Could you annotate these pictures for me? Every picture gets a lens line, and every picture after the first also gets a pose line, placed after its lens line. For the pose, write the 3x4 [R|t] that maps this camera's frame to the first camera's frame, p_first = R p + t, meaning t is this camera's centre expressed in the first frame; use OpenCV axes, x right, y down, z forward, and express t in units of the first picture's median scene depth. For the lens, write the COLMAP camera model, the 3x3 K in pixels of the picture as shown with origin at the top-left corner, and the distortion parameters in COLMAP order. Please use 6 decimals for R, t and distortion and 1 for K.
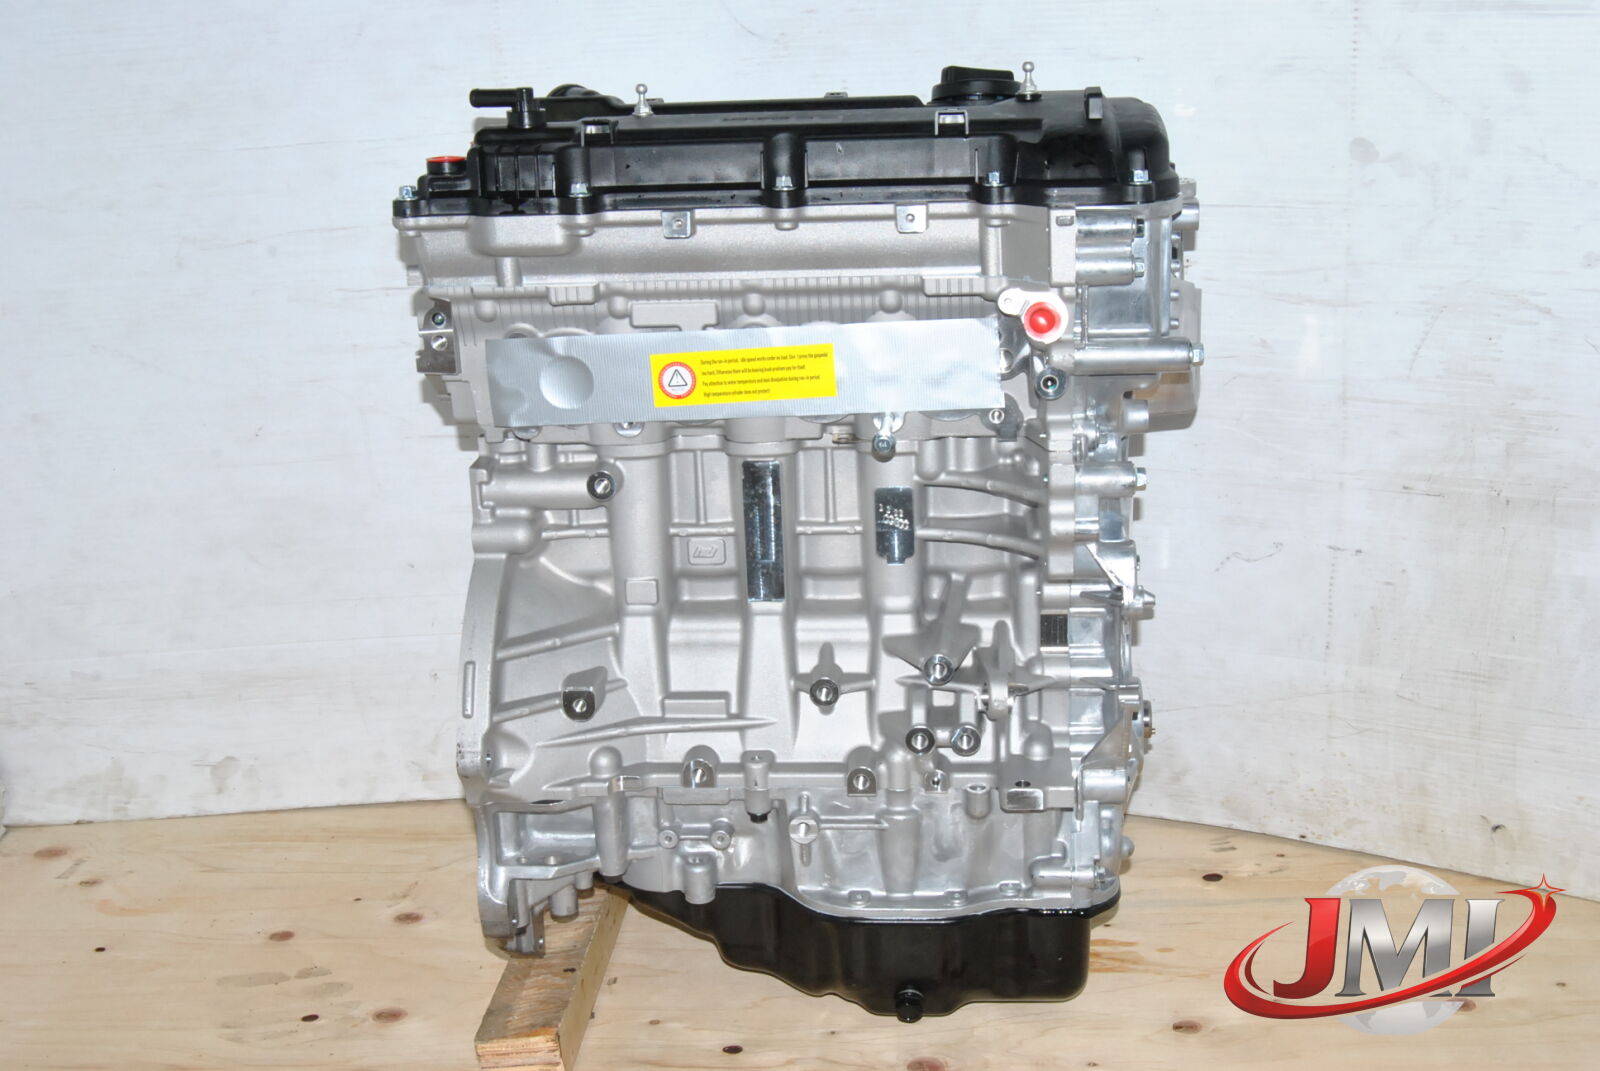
lens RADIAL K [[1986.3, 0, 800.0], [0, 1986.3, 535.5], [0, 0, 1]] dist [-0.072743, 0.045513]
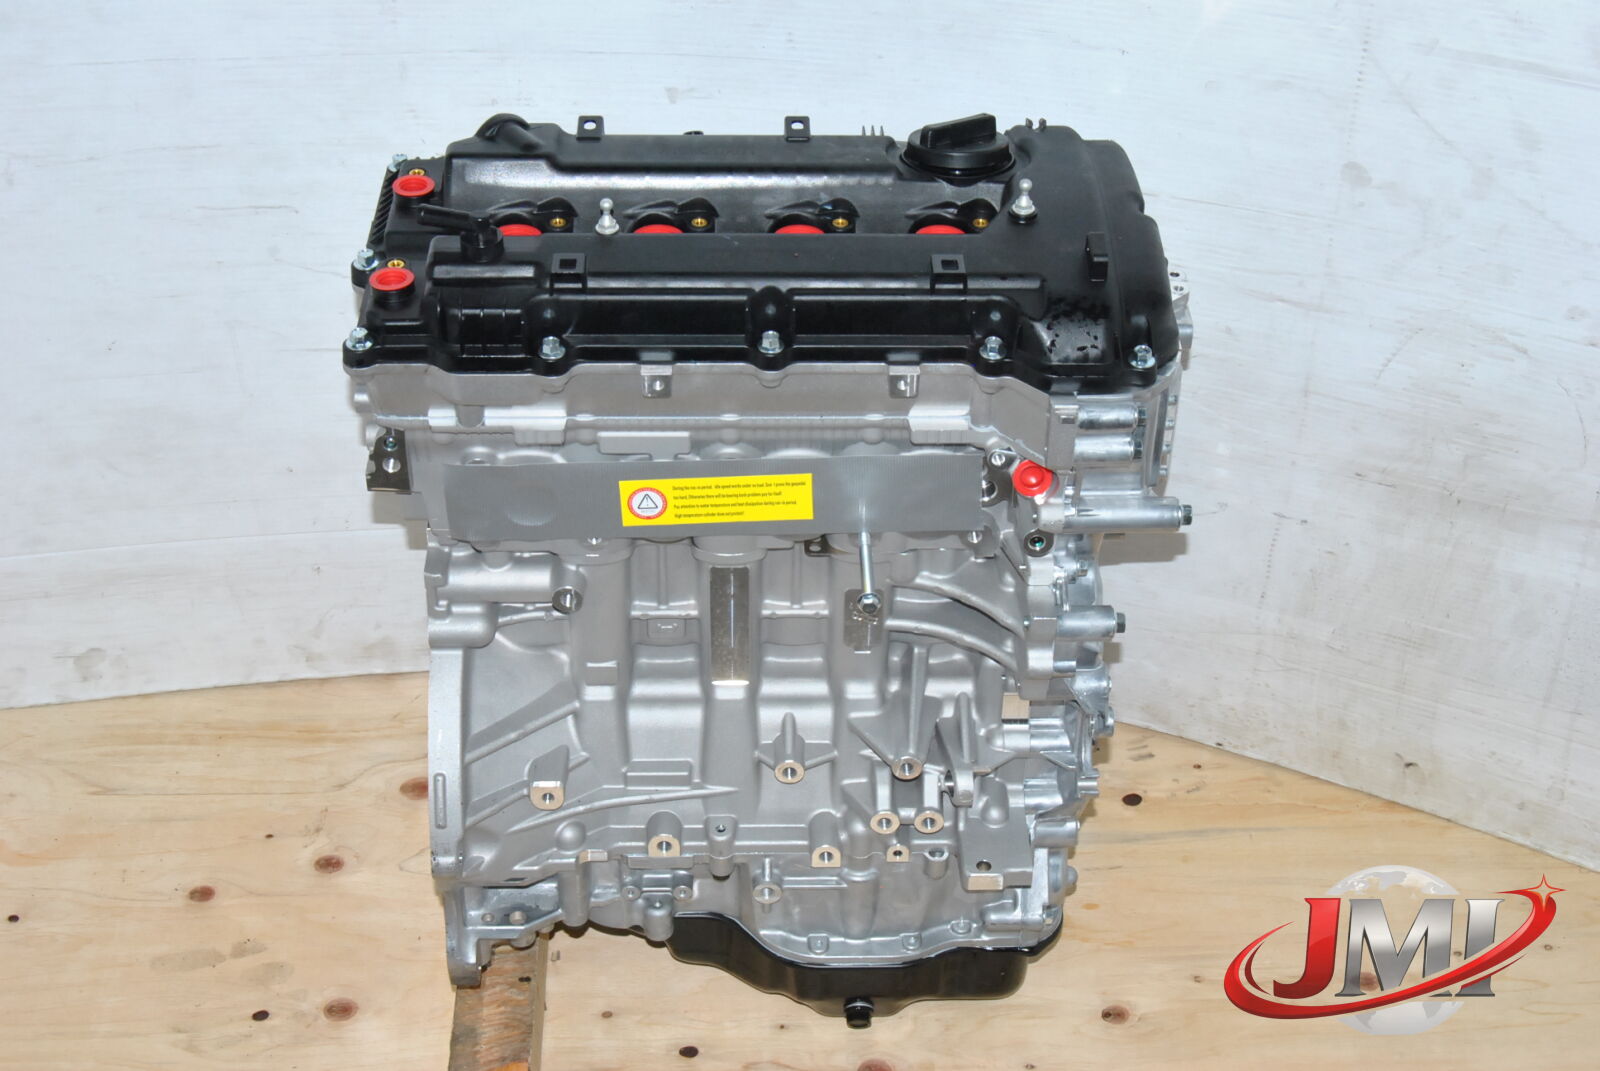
lens RADIAL K [[2416.0, 0, 800.0], [0, 2416.0, 535.5], [0, 0, 1]] dist [-0.049385, -0.012991]
pose [[0.992432, -0.027334, 0.119717, -0.114586], [-0.018019, 0.931942, 0.362159, -0.434053], [-0.121468, -0.361576, 0.924396, -0.083913]]
